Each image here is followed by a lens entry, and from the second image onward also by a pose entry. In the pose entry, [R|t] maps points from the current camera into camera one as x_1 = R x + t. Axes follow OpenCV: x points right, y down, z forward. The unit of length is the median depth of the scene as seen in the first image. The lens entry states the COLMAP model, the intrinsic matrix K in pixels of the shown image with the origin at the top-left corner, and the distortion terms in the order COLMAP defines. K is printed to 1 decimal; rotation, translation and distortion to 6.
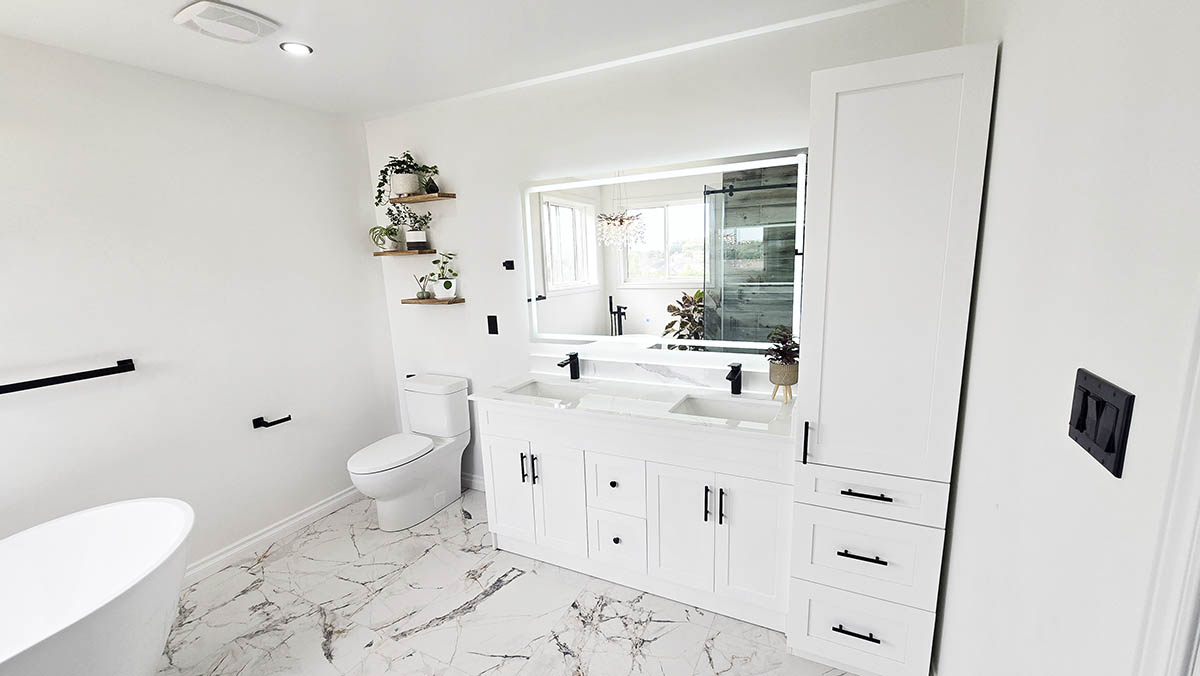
lens RADIAL K [[486.1, 0, 597.9], [0, 486.1, 345.6], [0, 0, 1]] dist [-0.019940, 0.005773]
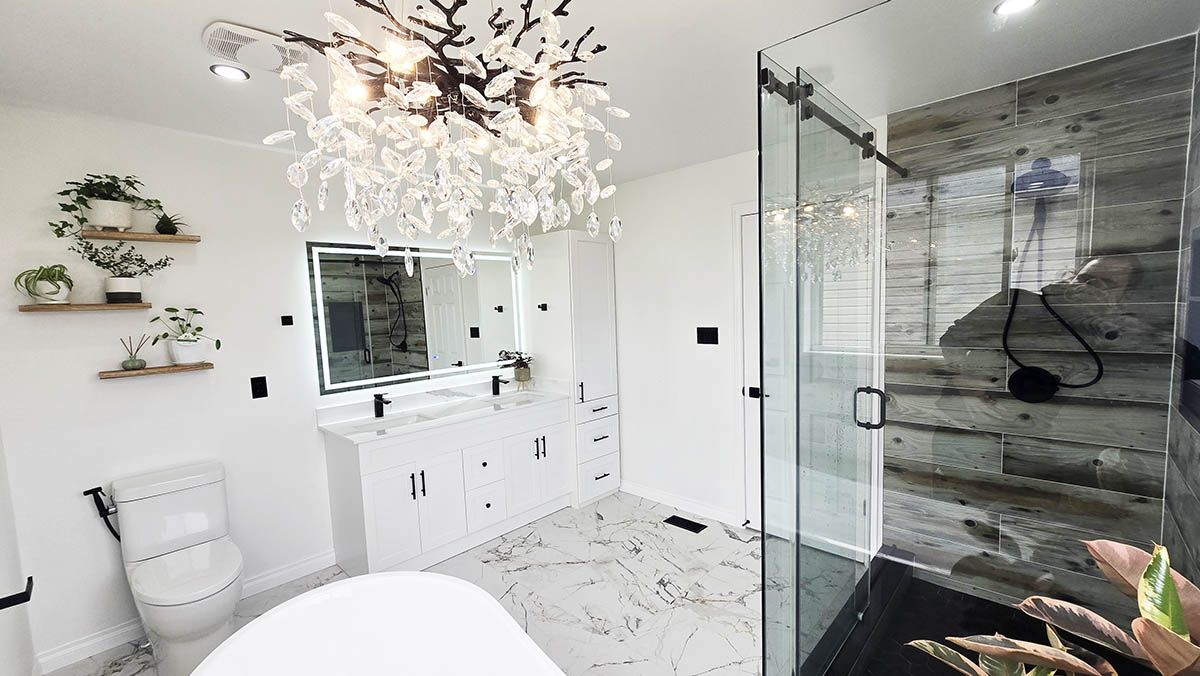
lens RADIAL K [[486.1, 0, 597.9], [0, 486.1, 345.6], [0, 0, 1]] dist [-0.019940, 0.005773]
pose [[0.288102, -0.052227, 0.956174, -0.892425], [0.202247, 0.979306, -0.007448, 0.014840], [-0.935999, 0.195529, 0.292703, 0.143105]]
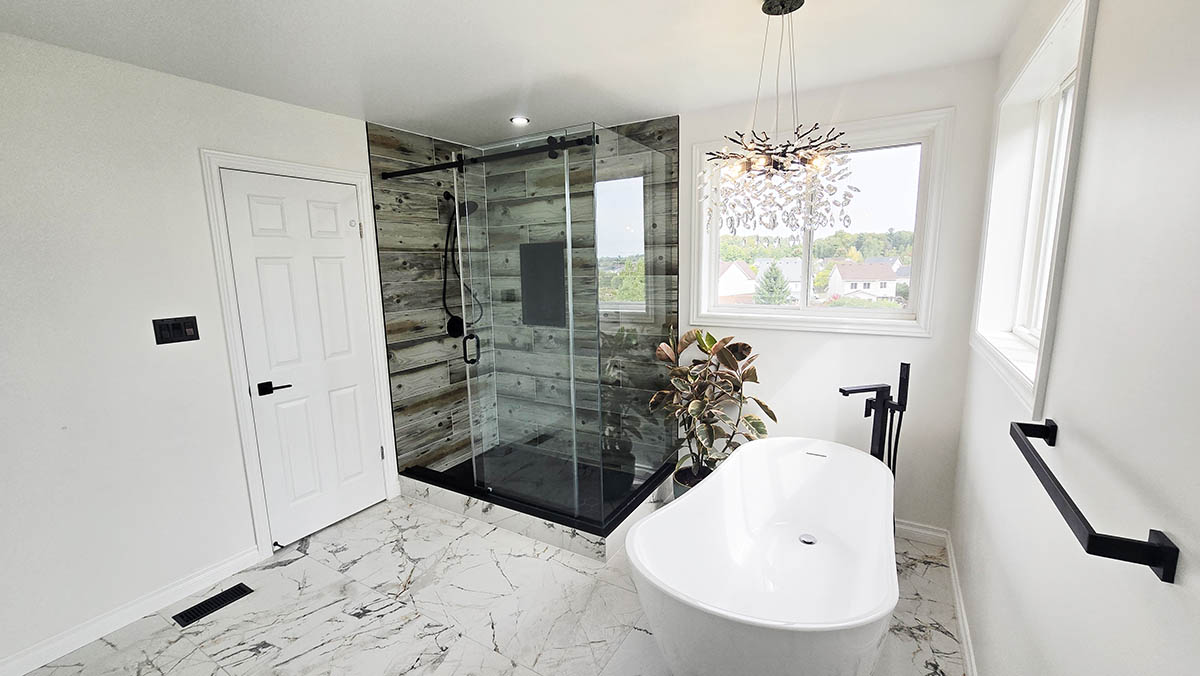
lens RADIAL K [[486.1, 0, 597.9], [0, 486.1, 345.6], [0, 0, 1]] dist [-0.019940, 0.005773]
pose [[-0.994714, 0.050893, 0.089183, -0.481022], [0.078765, 0.935397, 0.344716, -0.151405], [-0.065878, 0.349918, -0.934461, 0.897434]]
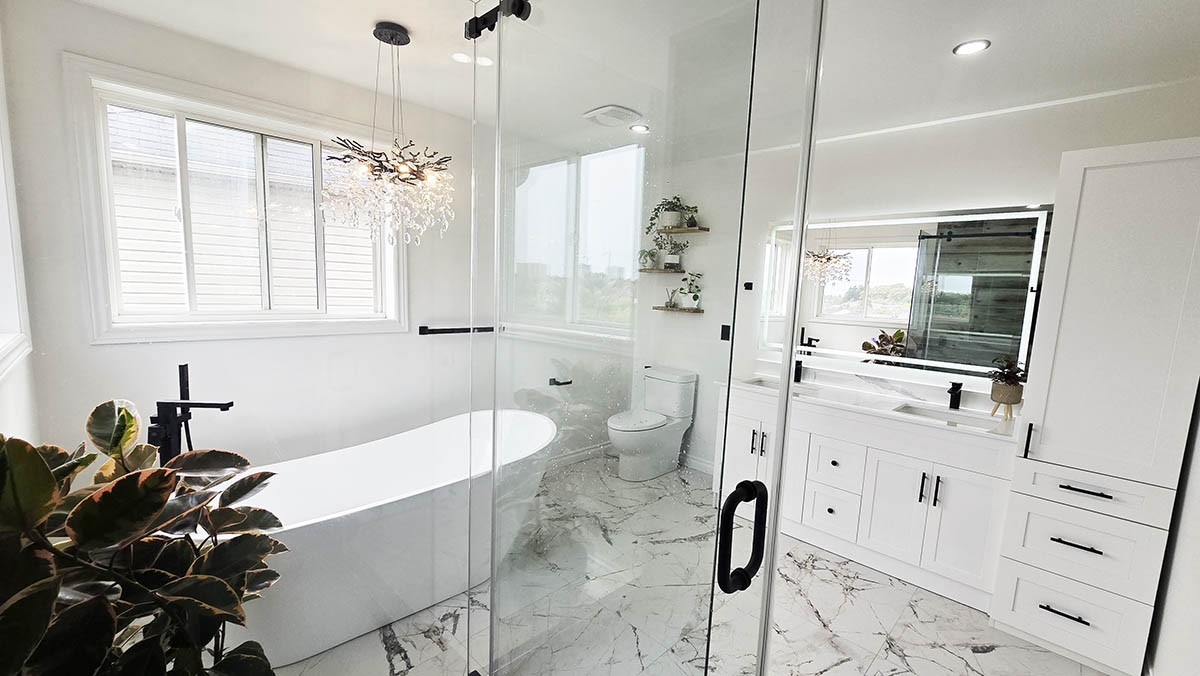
lens RADIAL K [[486.1, 0, 597.9], [0, 486.1, 345.6], [0, 0, 1]] dist [-0.019940, 0.005773]
pose [[0.945570, 0.116272, -0.303936, -0.146767], [-0.136054, 0.989694, -0.044663, 0.091358], [0.295611, 0.083583, 0.951645, -0.282080]]
